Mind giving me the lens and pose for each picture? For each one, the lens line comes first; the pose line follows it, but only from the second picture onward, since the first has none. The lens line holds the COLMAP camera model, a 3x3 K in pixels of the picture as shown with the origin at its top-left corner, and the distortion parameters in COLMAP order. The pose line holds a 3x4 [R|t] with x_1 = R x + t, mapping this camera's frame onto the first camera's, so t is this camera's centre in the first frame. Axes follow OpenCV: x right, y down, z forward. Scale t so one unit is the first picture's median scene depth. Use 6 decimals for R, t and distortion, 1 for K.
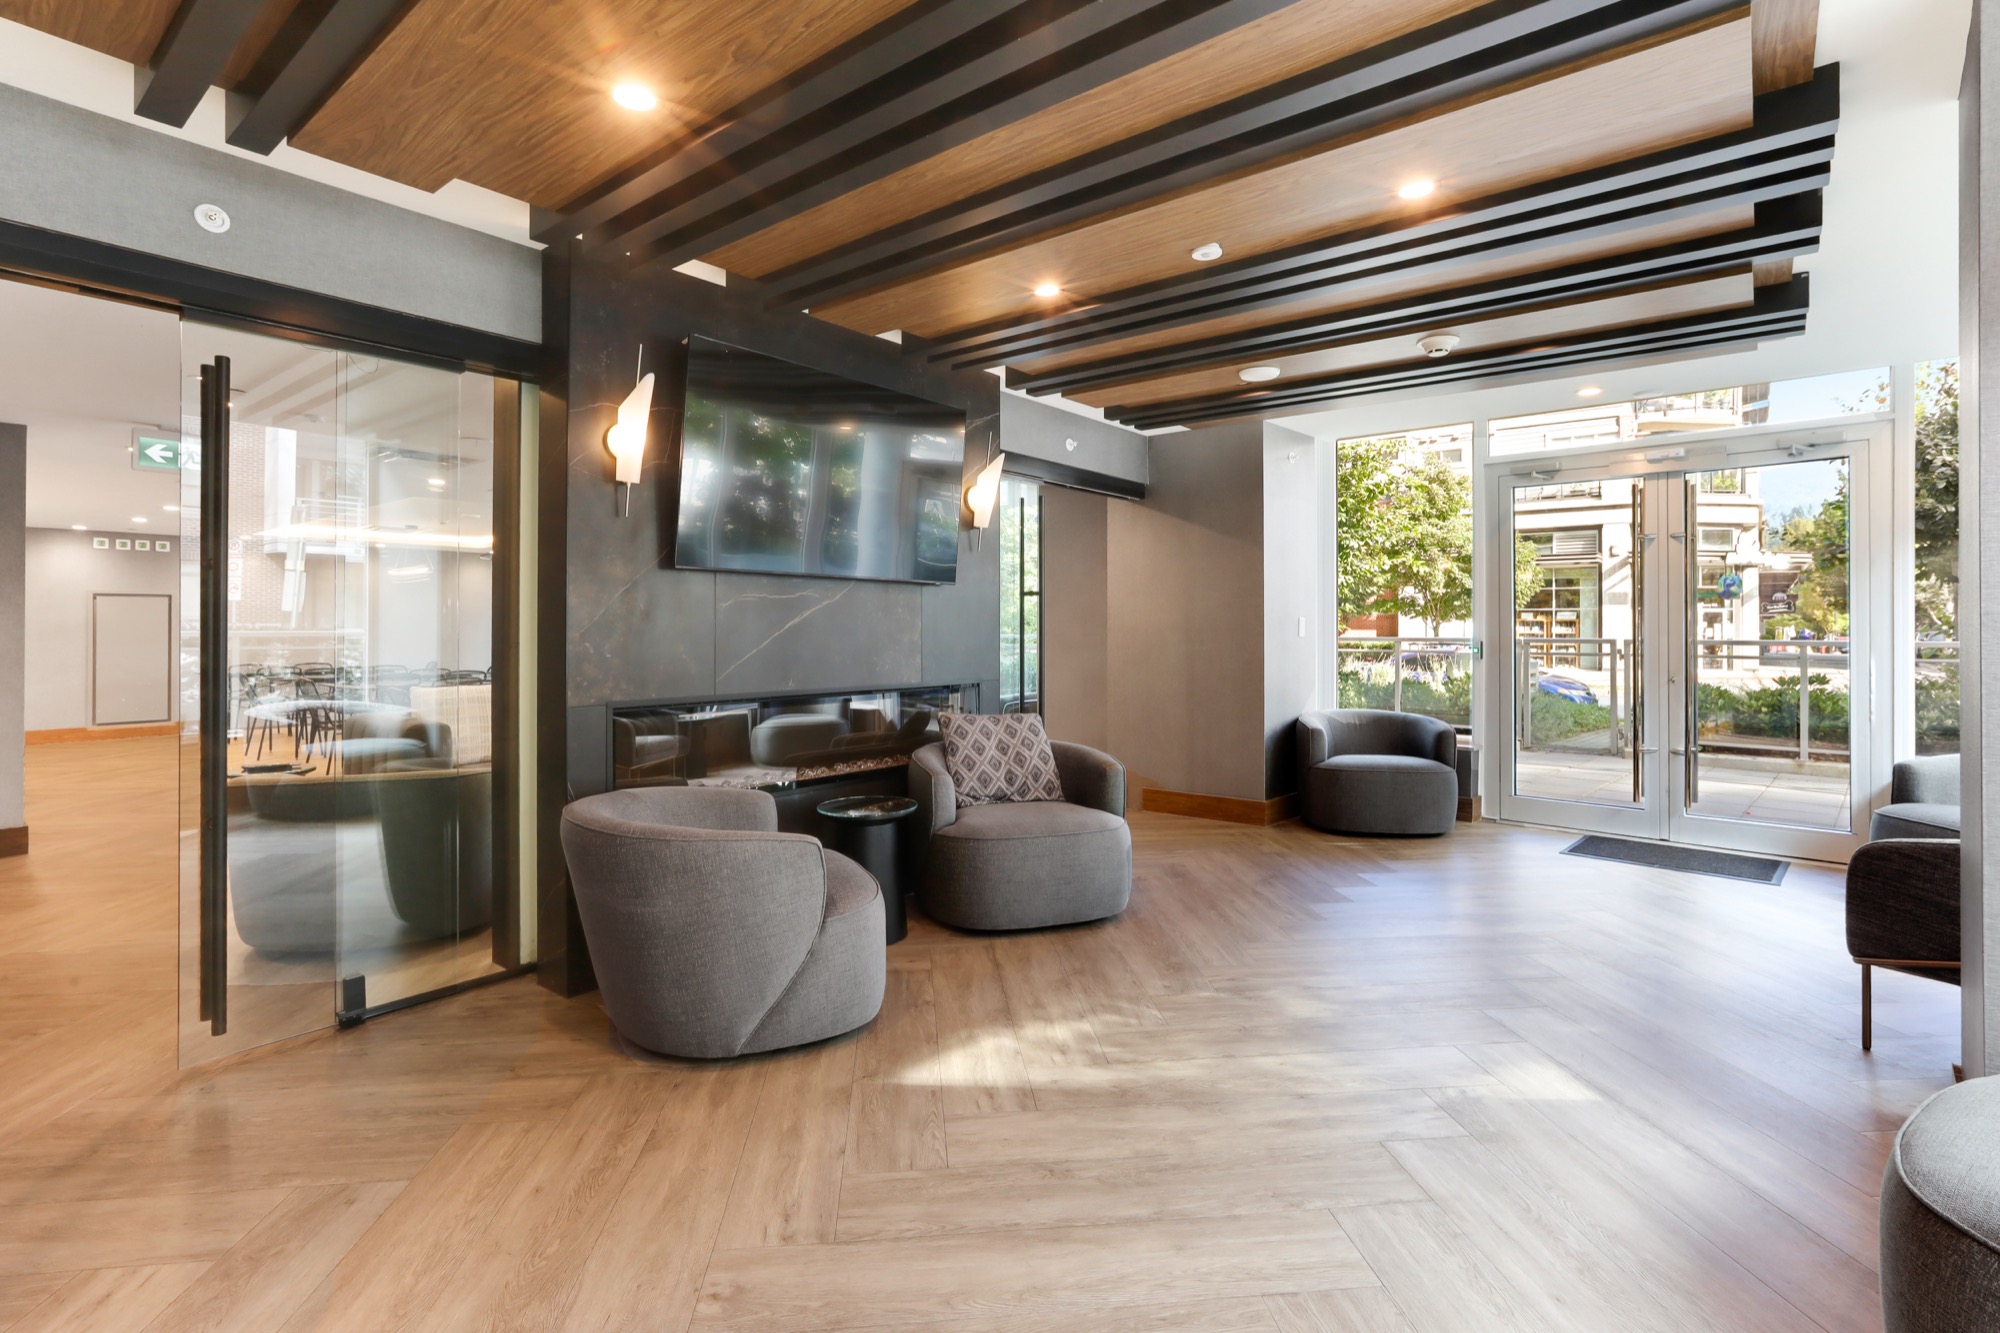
lens RADIAL K [[944.4, 0, 971.3], [0, 944.4, 630.9], [0, 0, 1]] dist [-0.028586, 0.020242]
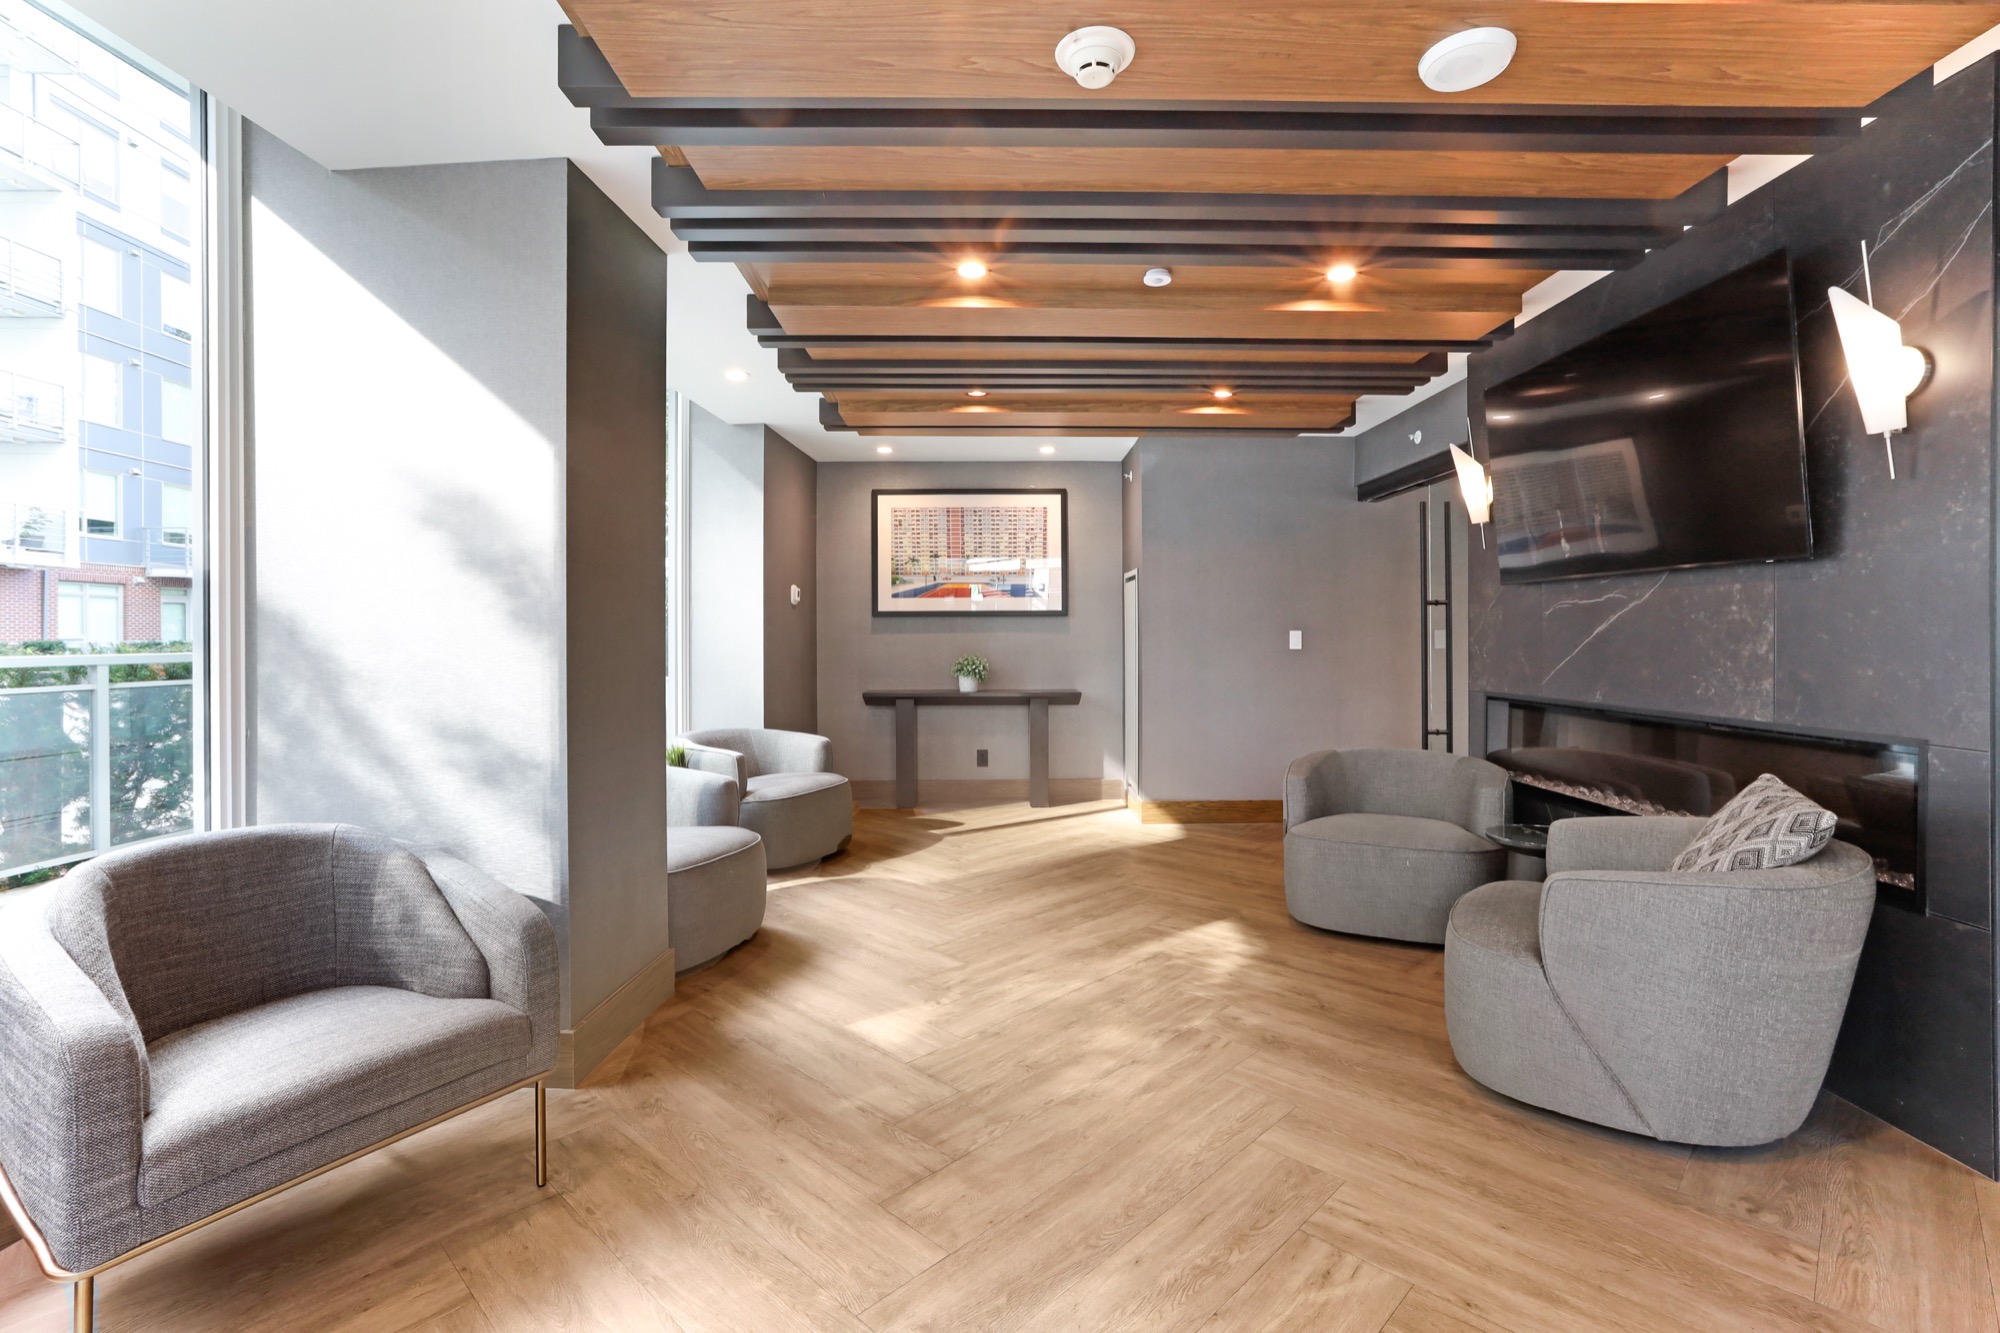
lens RADIAL K [[908.7, 0, 1008.5], [0, 908.7, 664.8], [0, 0, 1]] dist [-0.025232, 0.016436]
pose [[-0.745609, 0.022569, -0.666001, 1.055398], [0.001624, 0.999485, 0.032051, -0.003459], [0.666381, 0.022816, -0.745262, 1.645448]]
